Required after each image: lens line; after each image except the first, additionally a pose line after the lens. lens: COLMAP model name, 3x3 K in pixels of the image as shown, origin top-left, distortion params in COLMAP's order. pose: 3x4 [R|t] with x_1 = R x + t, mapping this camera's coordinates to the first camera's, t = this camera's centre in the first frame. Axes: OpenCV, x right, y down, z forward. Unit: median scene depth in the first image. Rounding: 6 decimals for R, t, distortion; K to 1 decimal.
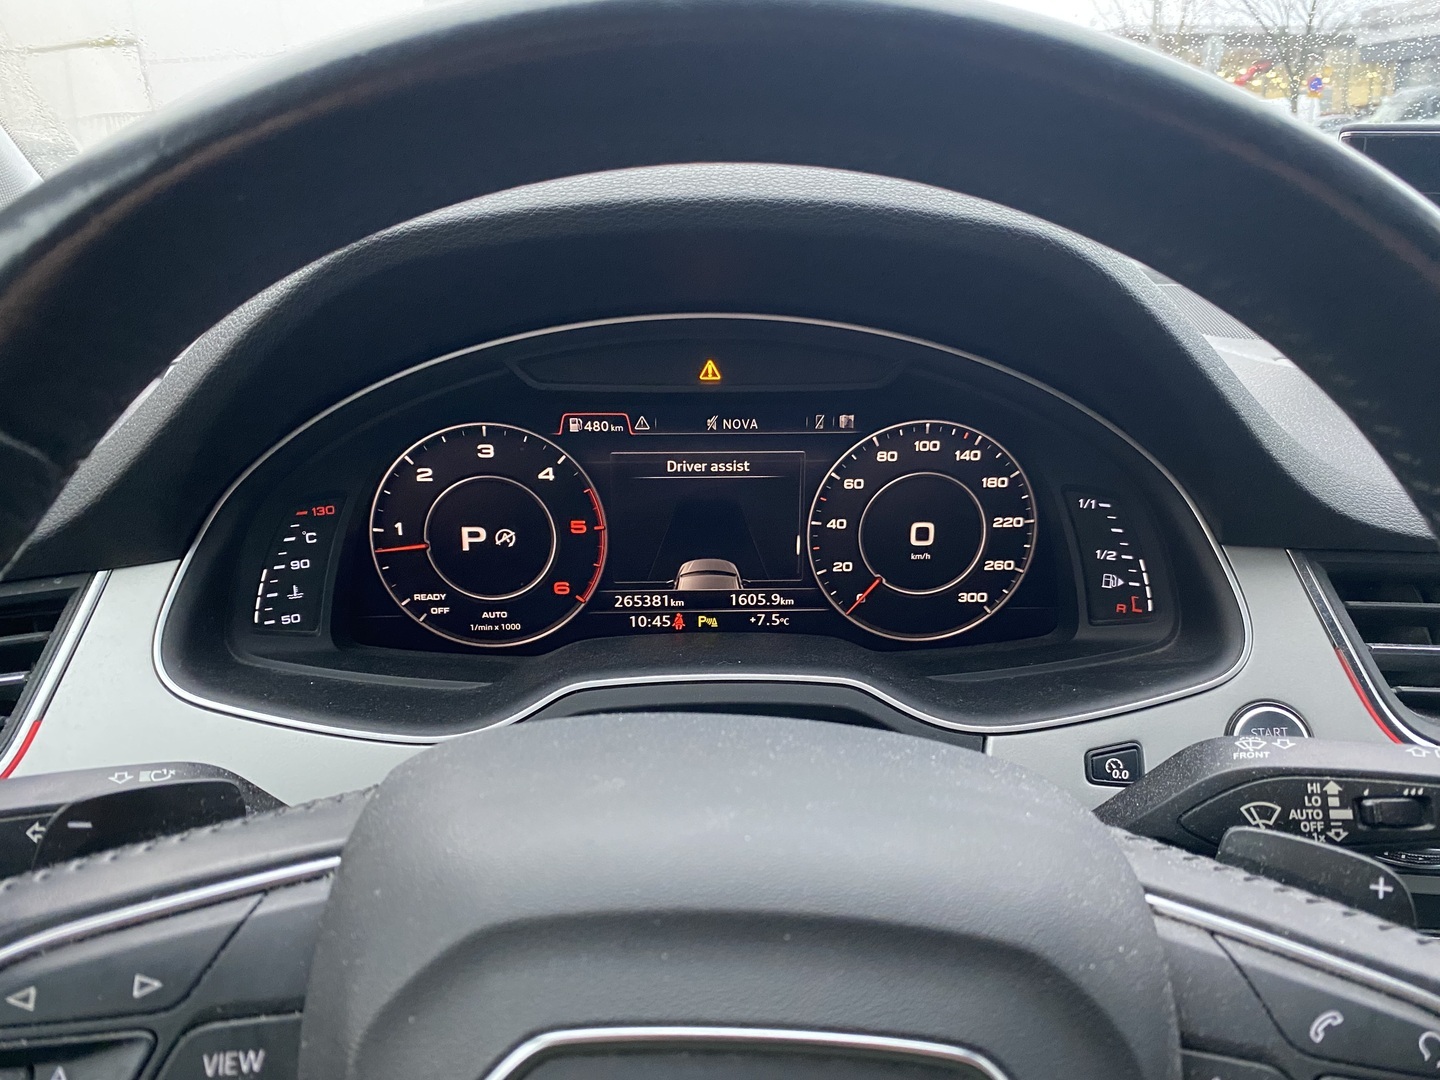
lens RADIAL K [[1061.3, 0, 722.4], [0, 1061.3, 528.3], [0, 0, 1]] dist [0.000345, 0.008691]
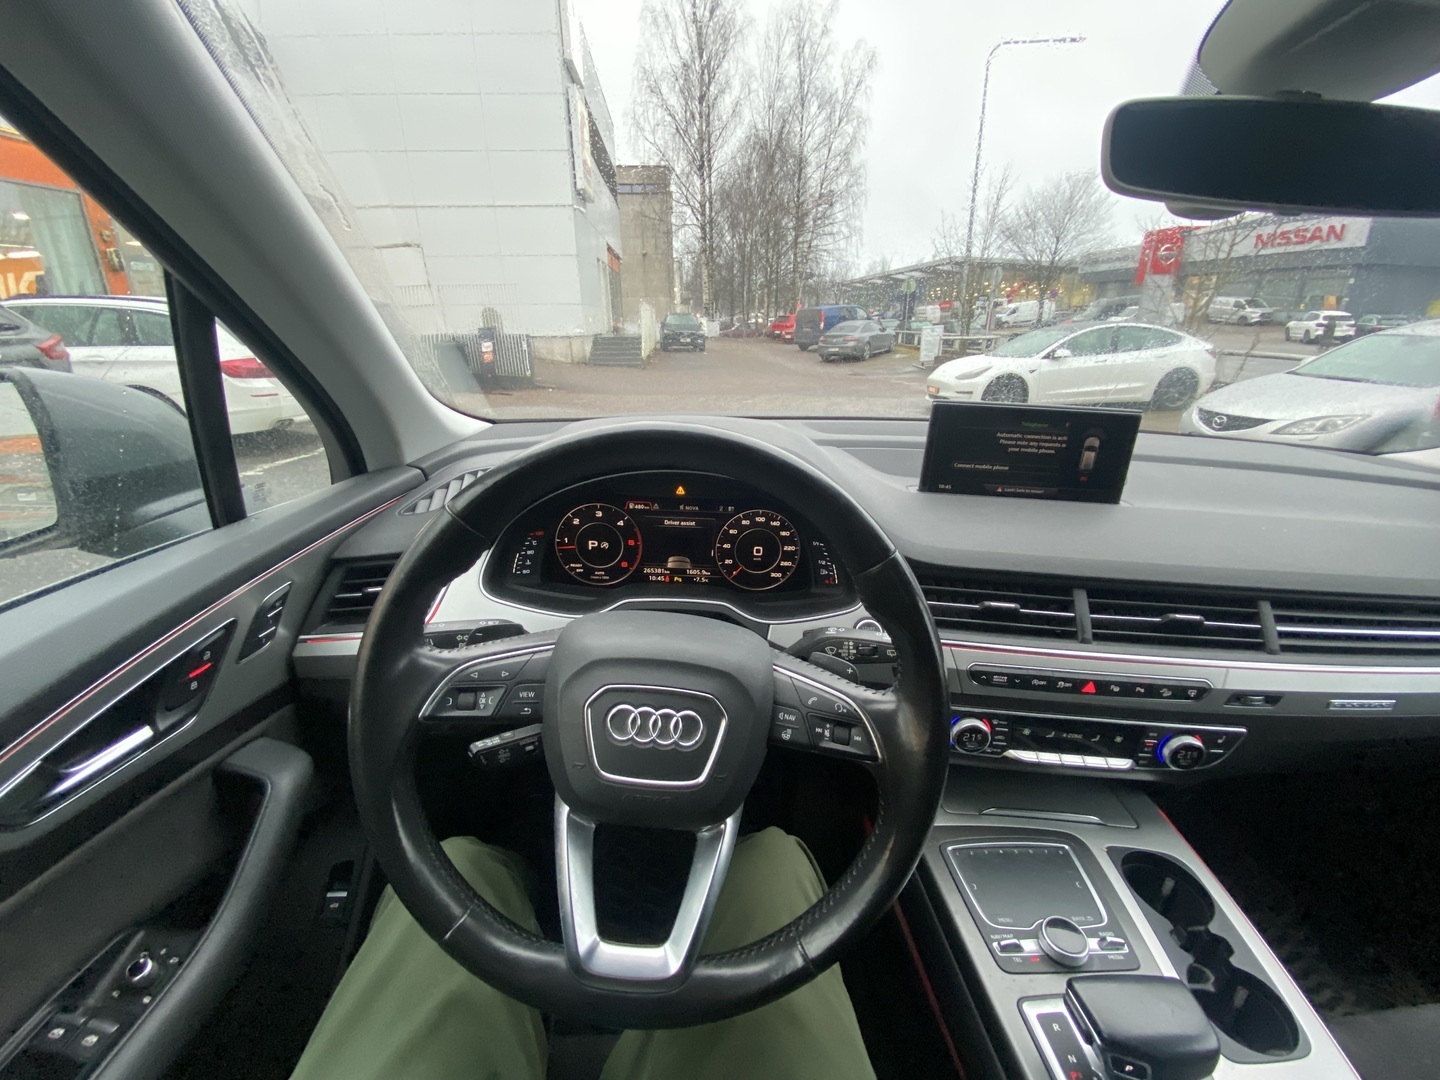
lens RADIAL K [[575.5, 0, 718.1], [0, 575.5, 530.4], [0, 0, 1]] dist [-0.023013, -0.001670]
pose [[0.998870, 0.045821, -0.012650, 0.103930], [-0.045502, 0.998665, 0.024468, -0.079202], [0.013754, -0.023865, 0.999621, -0.472808]]
